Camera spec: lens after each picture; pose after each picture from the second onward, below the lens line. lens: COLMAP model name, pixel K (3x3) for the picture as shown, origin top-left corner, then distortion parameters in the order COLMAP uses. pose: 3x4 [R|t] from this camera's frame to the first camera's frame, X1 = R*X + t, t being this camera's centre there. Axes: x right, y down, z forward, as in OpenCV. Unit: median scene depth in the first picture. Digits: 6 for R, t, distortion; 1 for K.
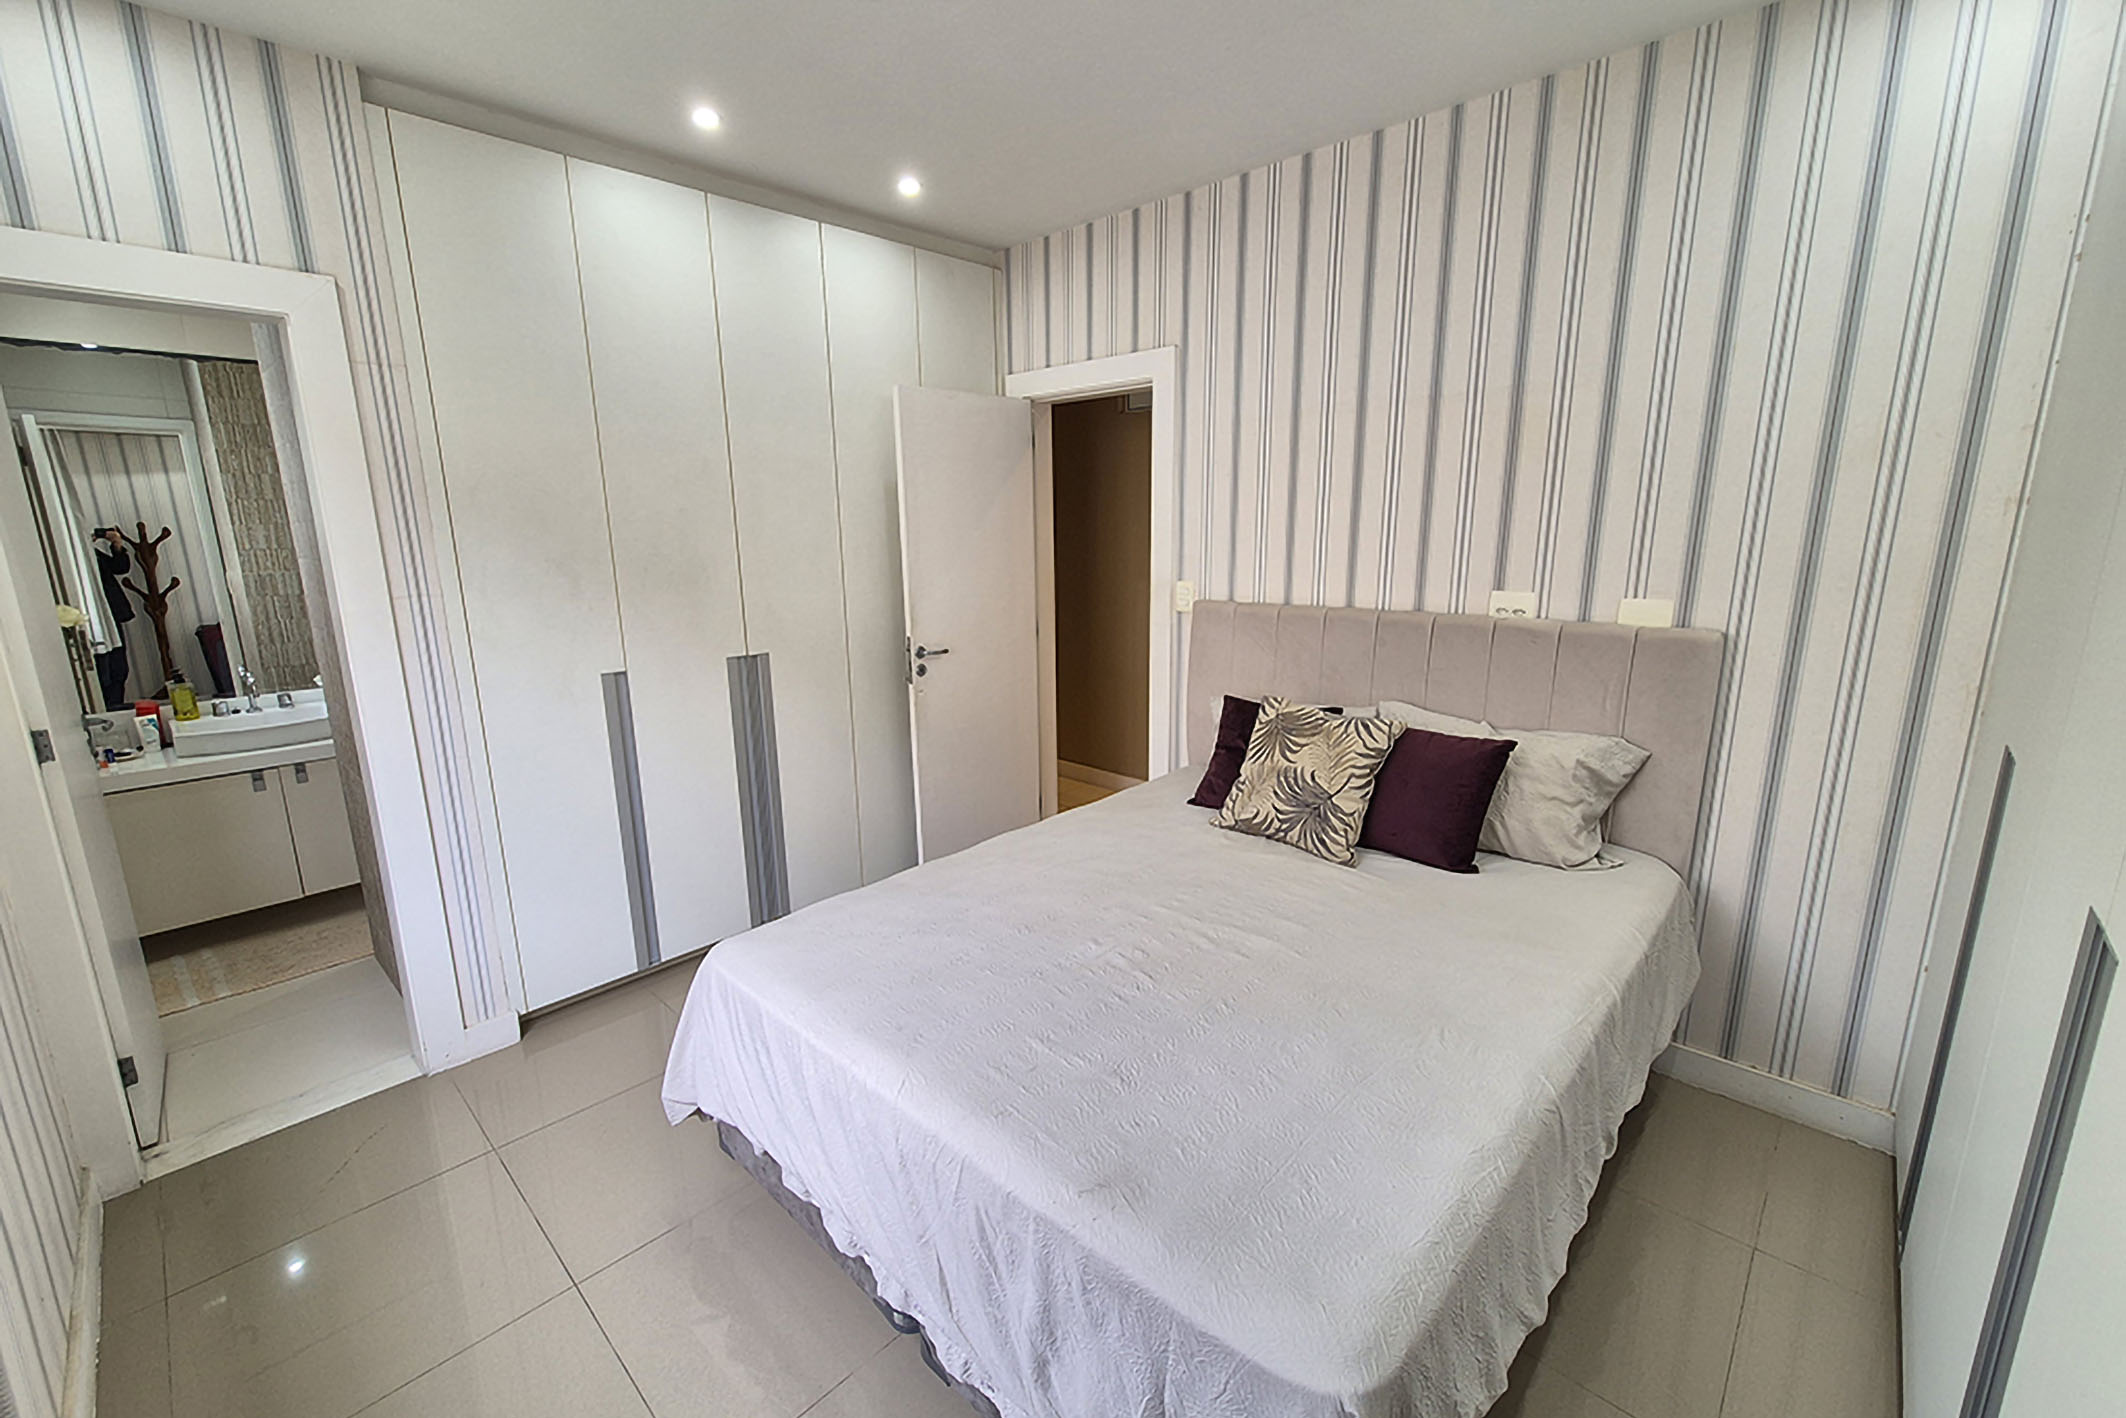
lens RADIAL K [[869.5, 0, 1059.0], [0, 869.5, 709.1], [0, 0, 1]] dist [0.004477, -0.000836]
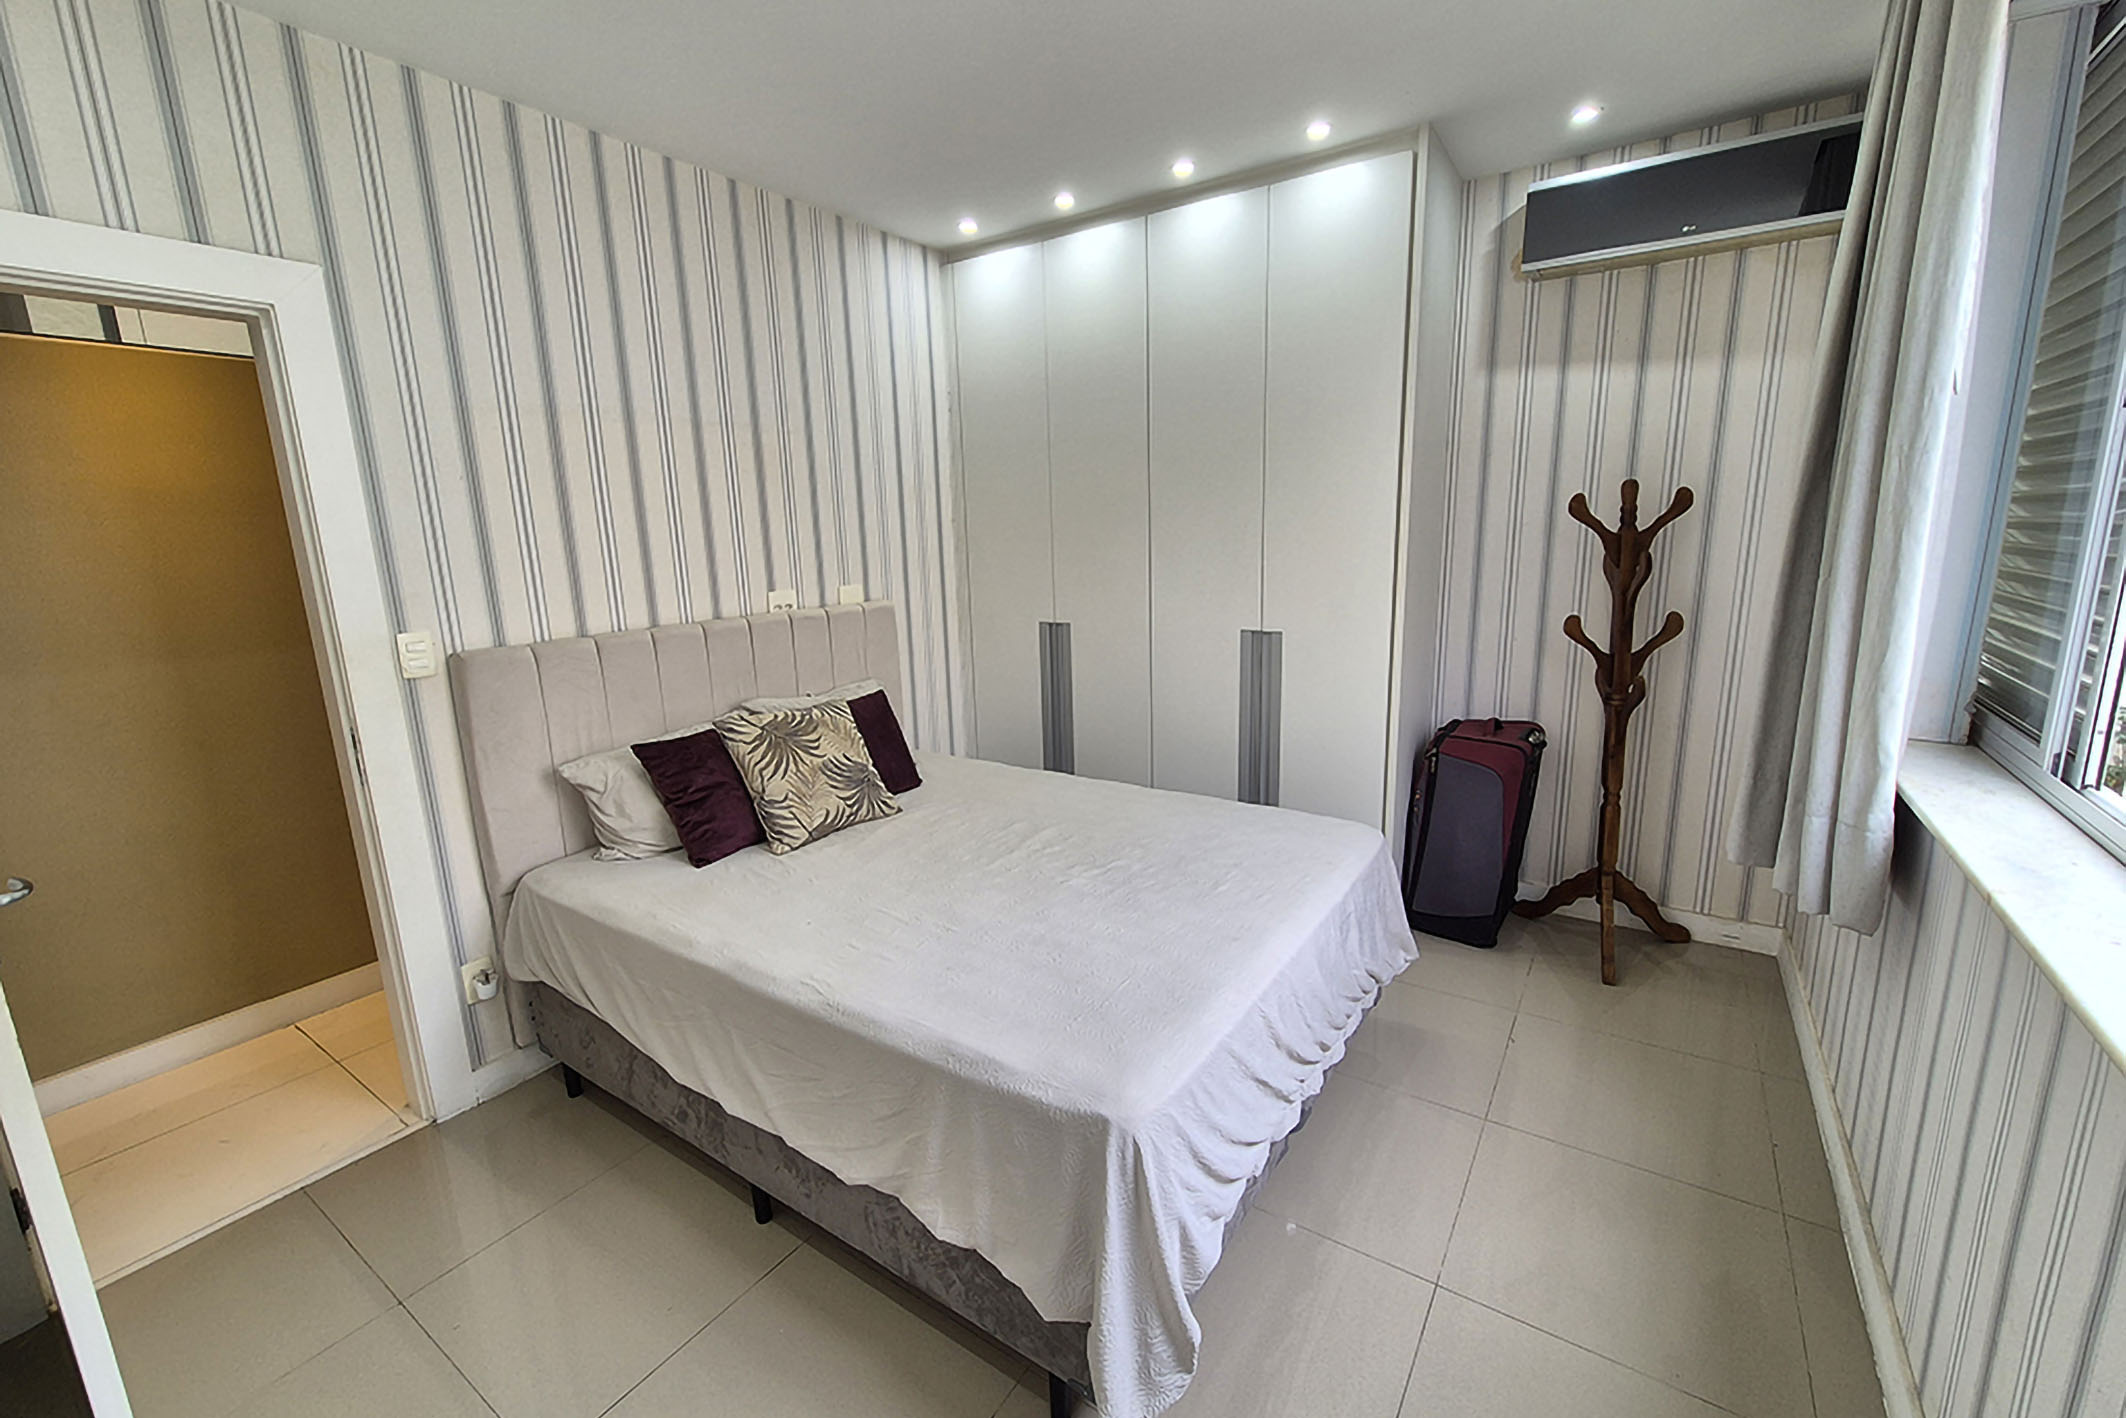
lens RADIAL K [[869.5, 0, 1058.9], [0, 869.5, 703.9], [0, 0, 1]] dist [0.004477, -0.000836]
pose [[-0.148106, -0.179368, 0.972570, -0.772935], [0.244792, 0.946165, 0.211775, -0.149187], [-0.958197, 0.269443, -0.096225, 0.789268]]
